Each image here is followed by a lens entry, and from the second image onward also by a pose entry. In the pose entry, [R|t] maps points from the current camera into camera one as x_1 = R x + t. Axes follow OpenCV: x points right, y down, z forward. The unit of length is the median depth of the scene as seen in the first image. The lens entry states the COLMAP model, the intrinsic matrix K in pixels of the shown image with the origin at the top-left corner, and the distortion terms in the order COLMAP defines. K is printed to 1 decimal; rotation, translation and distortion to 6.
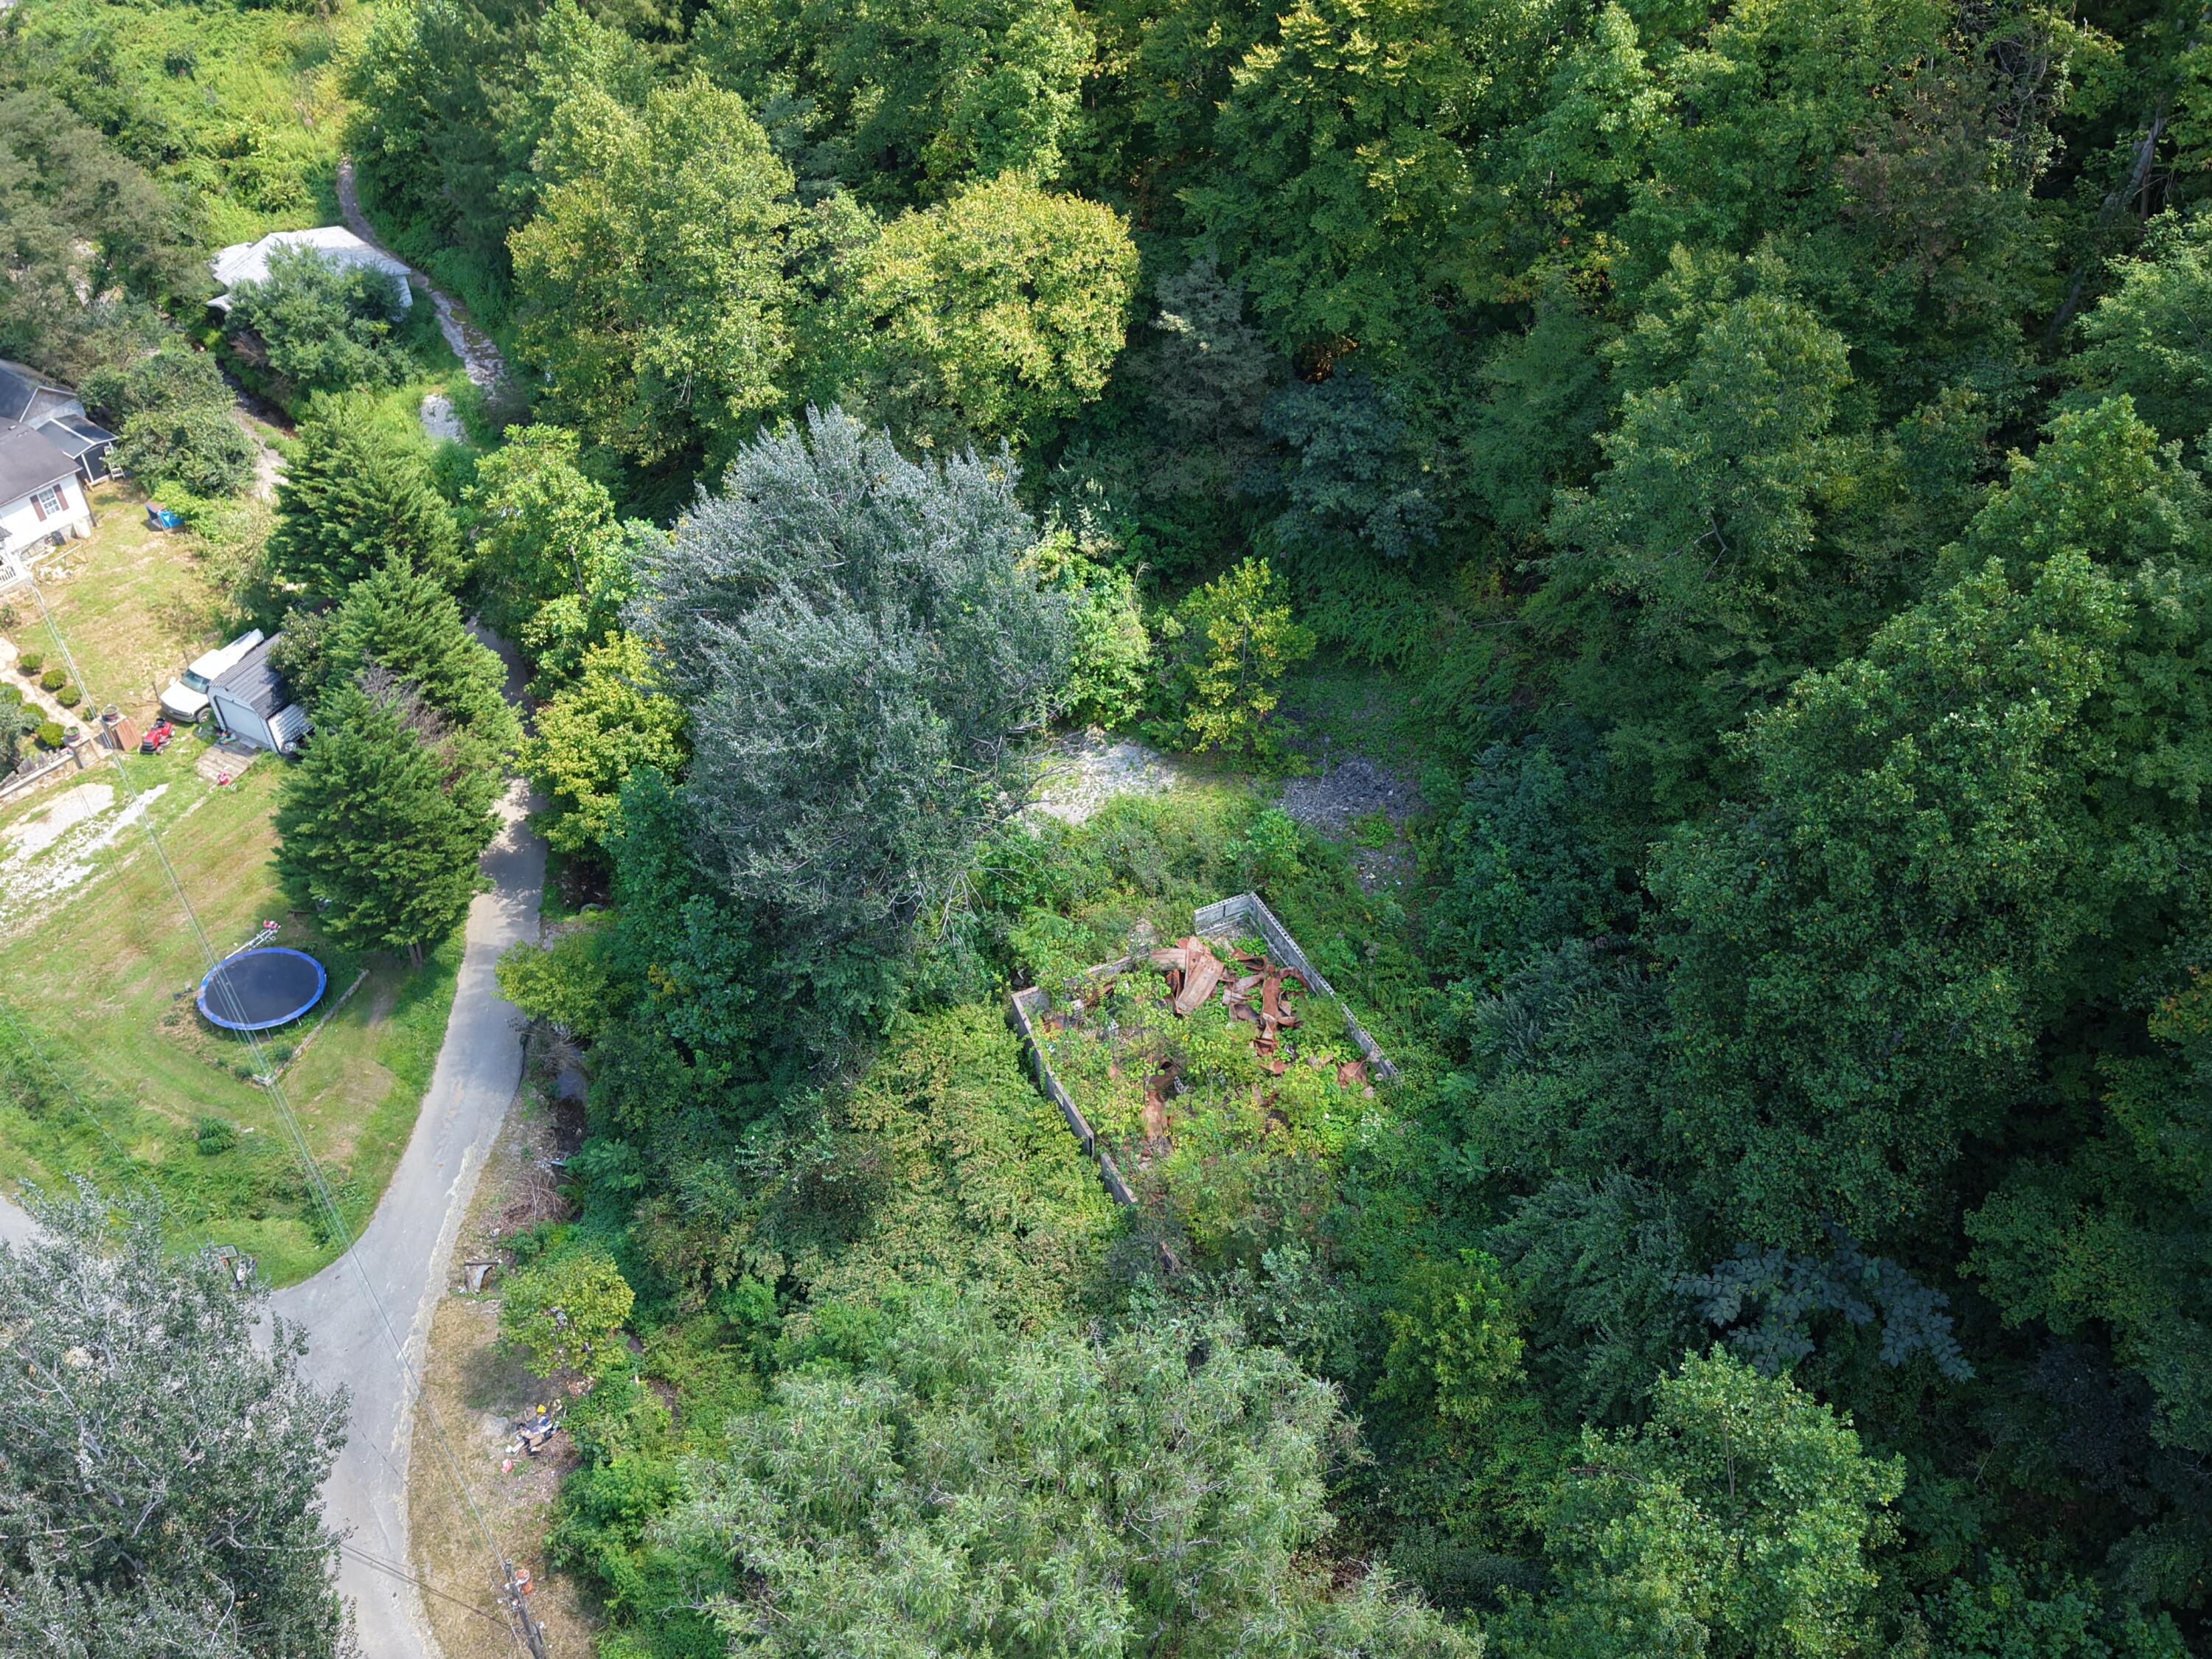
lens RADIAL K [[1582.3, 0, 1106.0], [0, 1582.3, 829.5], [0, 0, 1]] dist [0.004497, 0.000382]
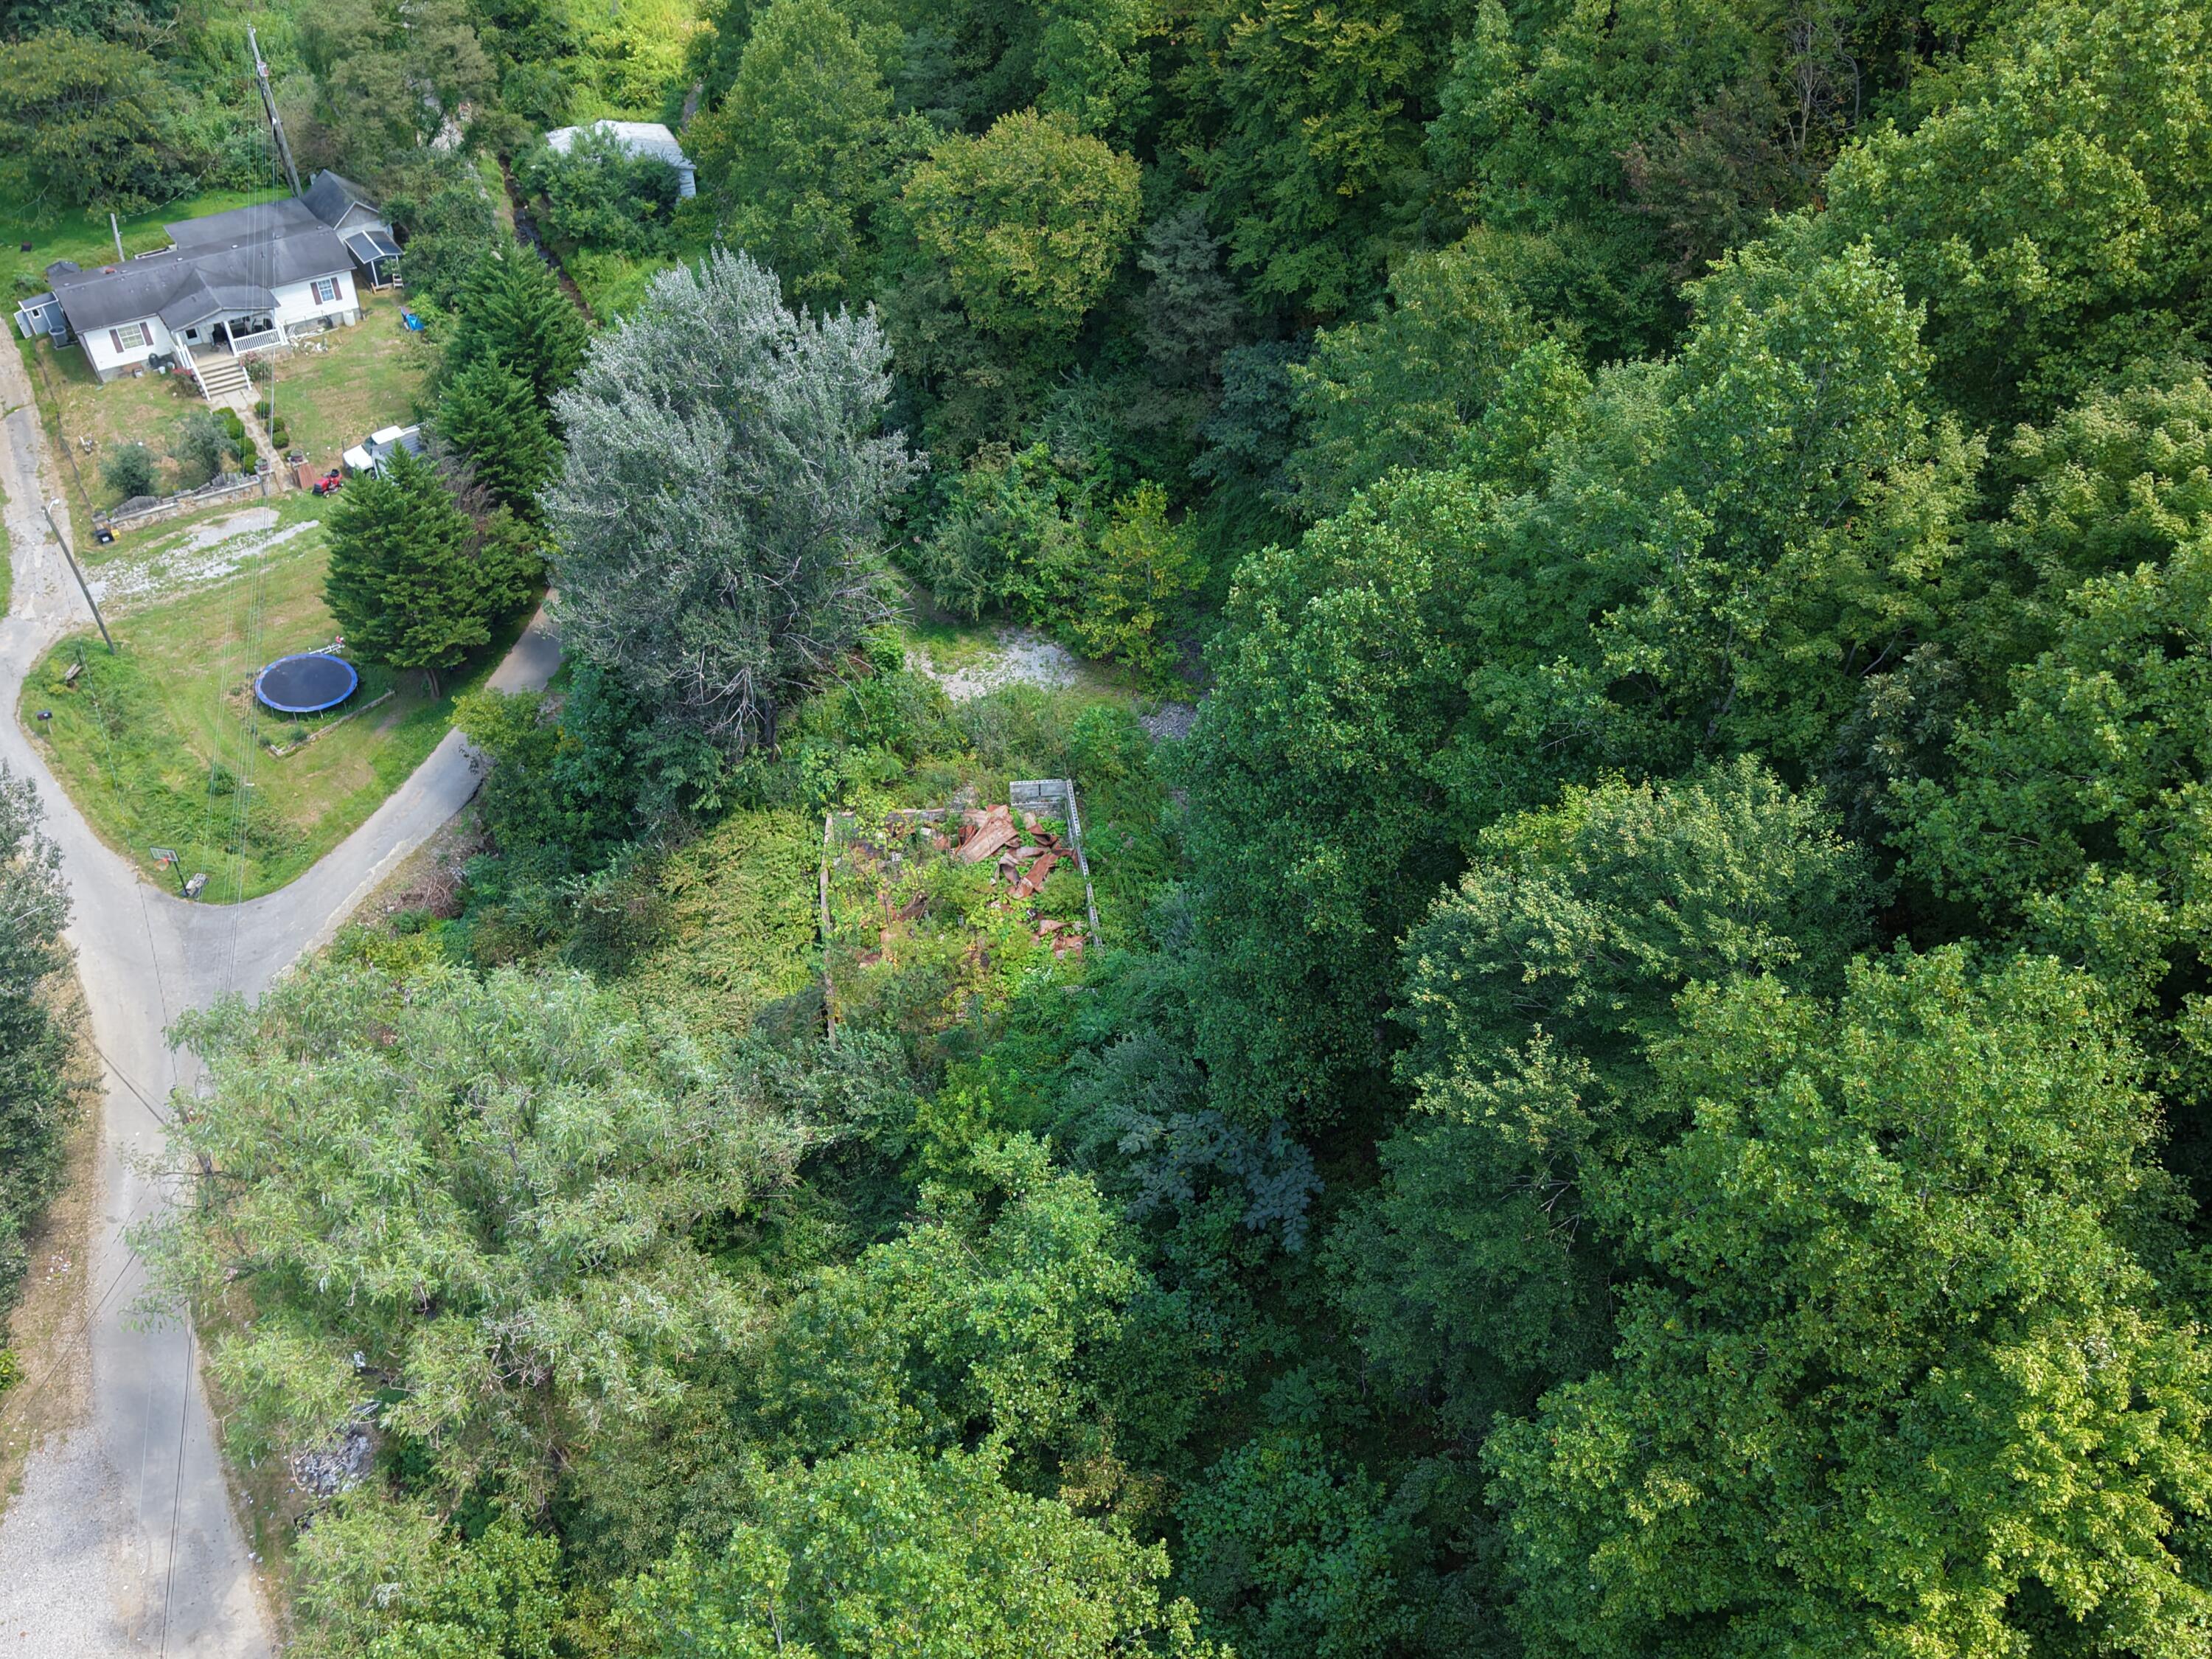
lens RADIAL K [[1548.2, 0, 1110.8], [0, 1548.2, 817.2], [0, 0, 1]] dist [0.000216, -0.000299]
pose [[0.949802, 0.232476, -0.209357, 0.320523], [-0.236836, 0.971540, 0.004356, 0.049357], [0.204412, 0.045446, 0.977829, -0.024498]]
